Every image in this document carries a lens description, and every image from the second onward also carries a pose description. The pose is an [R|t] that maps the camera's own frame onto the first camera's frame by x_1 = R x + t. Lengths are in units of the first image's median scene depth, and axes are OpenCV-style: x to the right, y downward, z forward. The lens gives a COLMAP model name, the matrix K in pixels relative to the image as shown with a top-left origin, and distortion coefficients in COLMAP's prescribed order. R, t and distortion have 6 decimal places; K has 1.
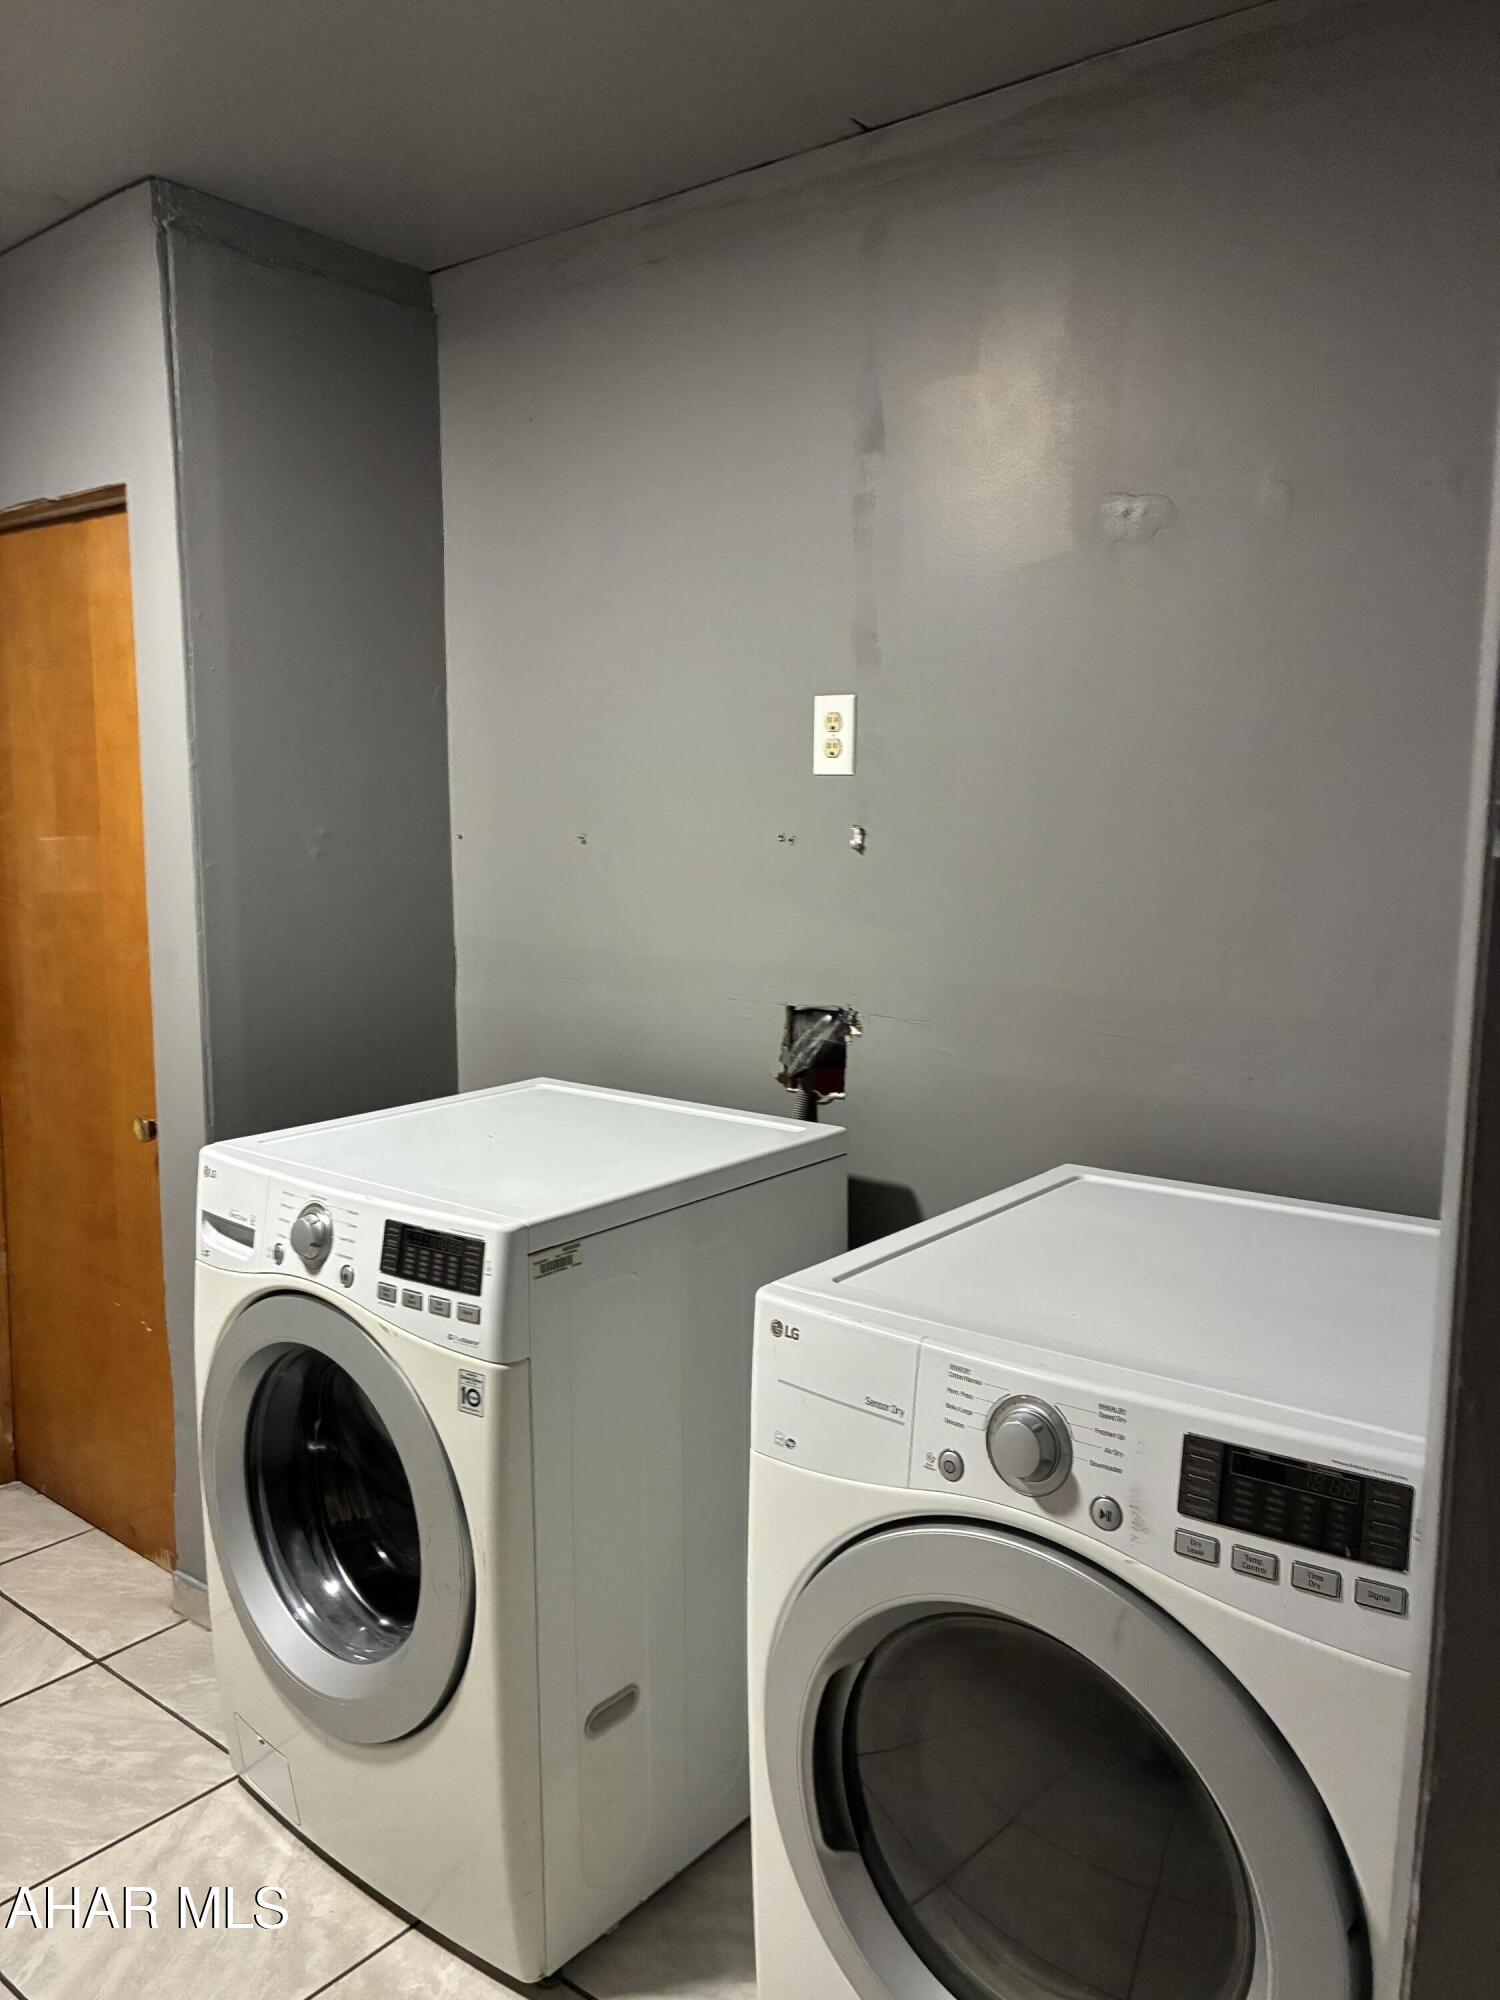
lens RADIAL K [[1501.5, 0, 747.9], [0, 1501.5, 1000.3], [0, 0, 1]] dist [0.043177, -0.074917]
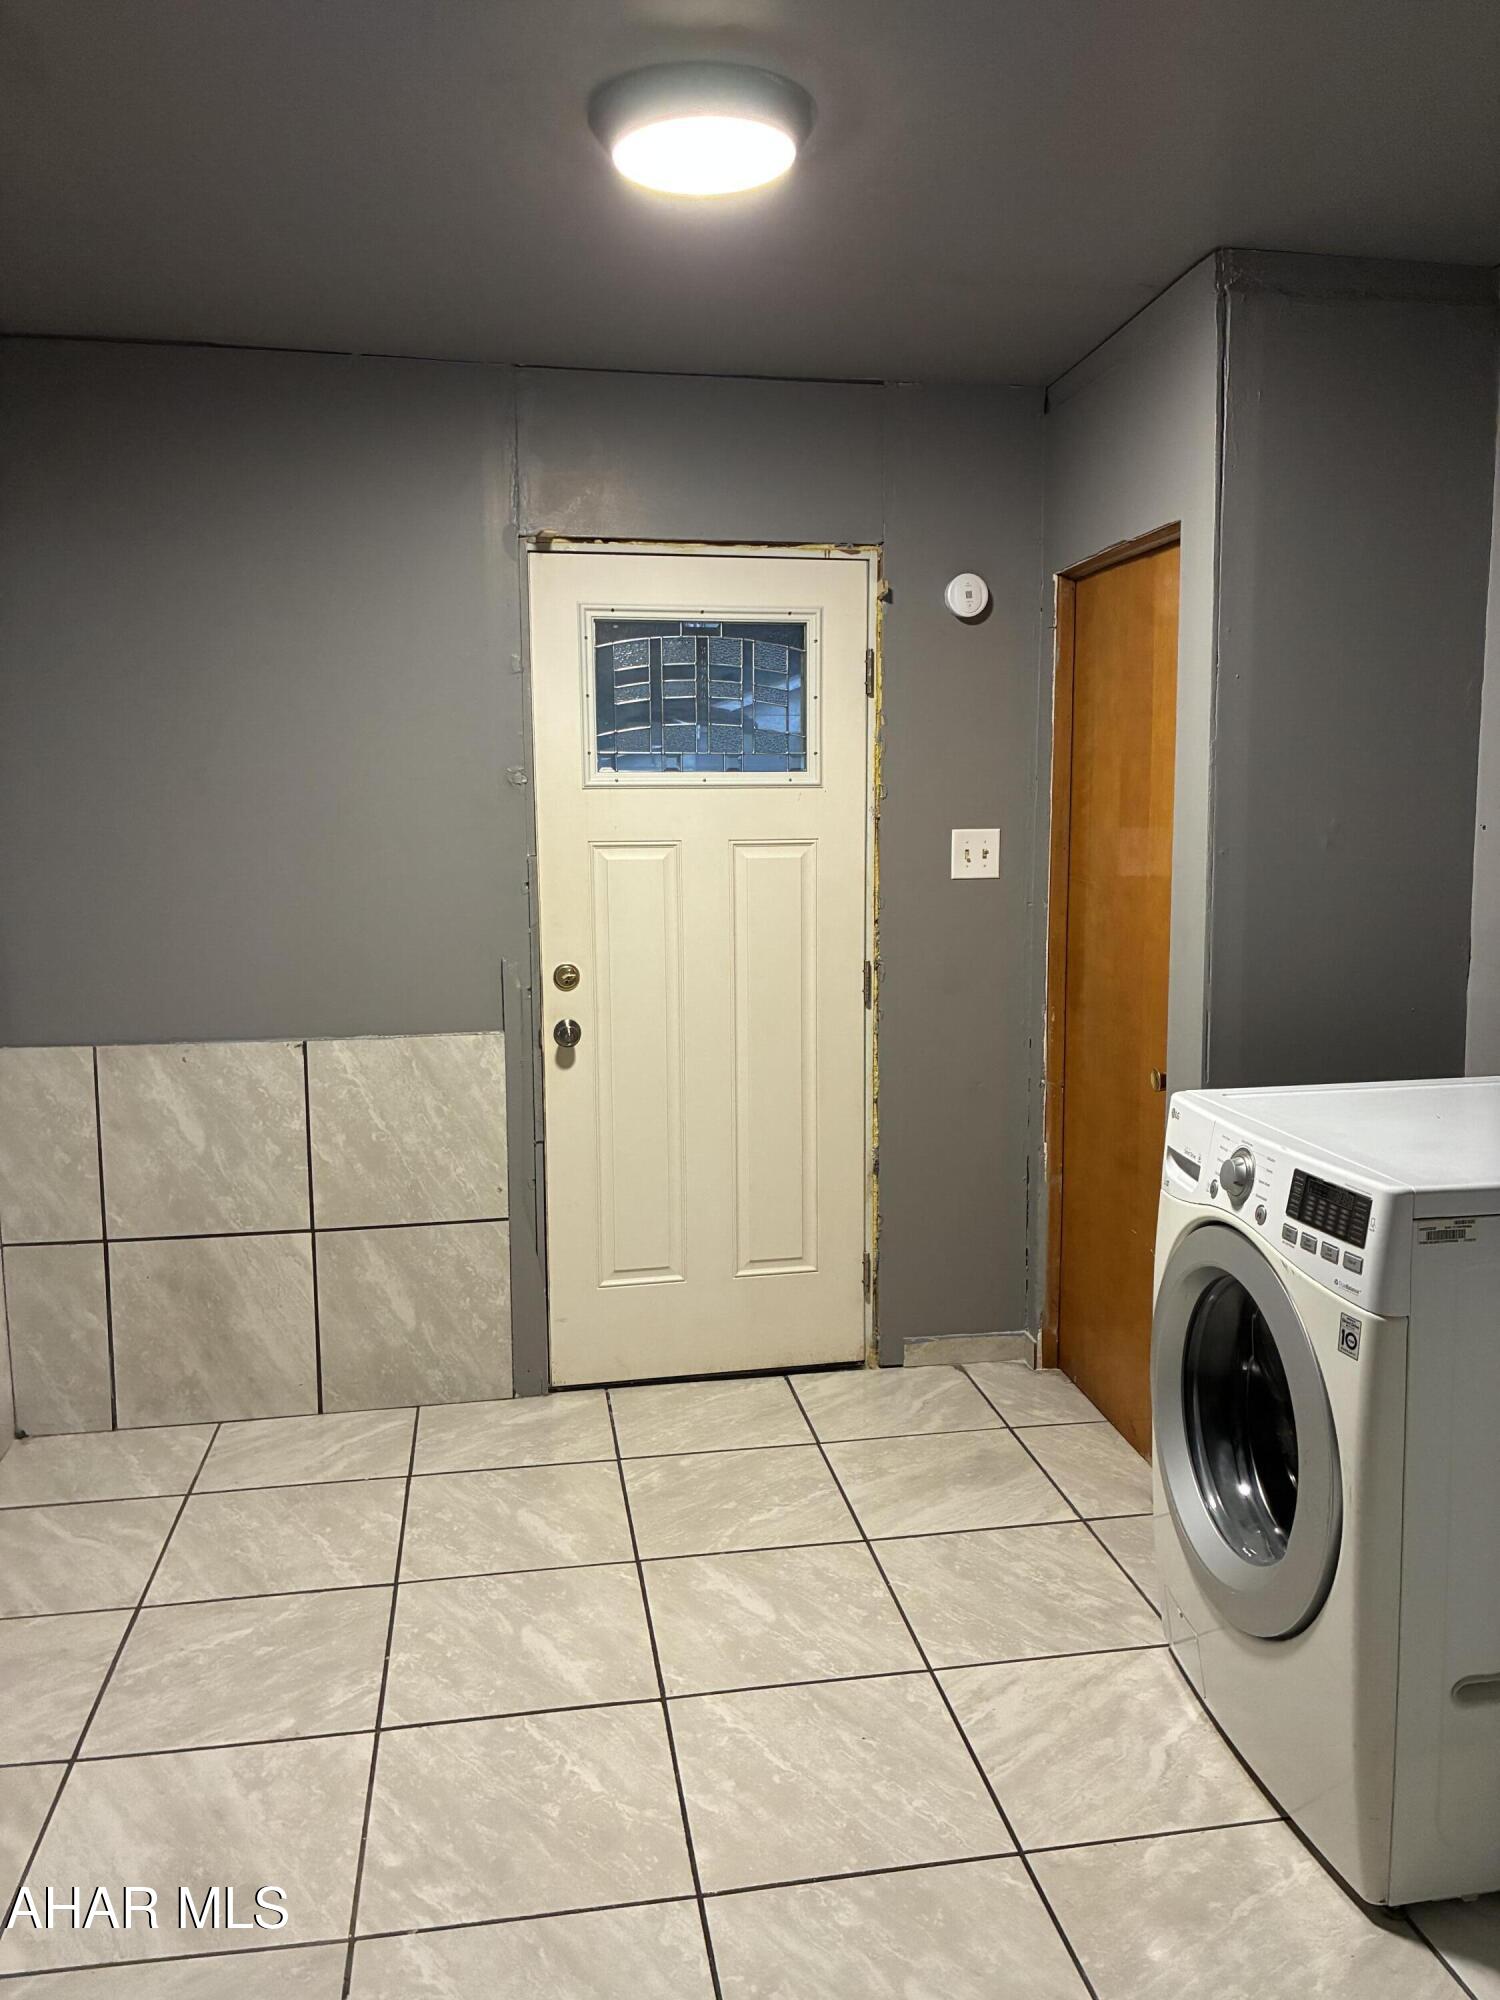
lens RADIAL K [[1501.5, 0, 770.1], [0, 1501.5, 1020.0], [0, 0, 1]] dist [0.043177, -0.074917]
pose [[0.749620, 0.087444, -0.656067, 0.198528], [-0.078043, 0.995997, 0.043580, 0.018630], [0.657252, 0.018534, 0.753443, -0.099408]]
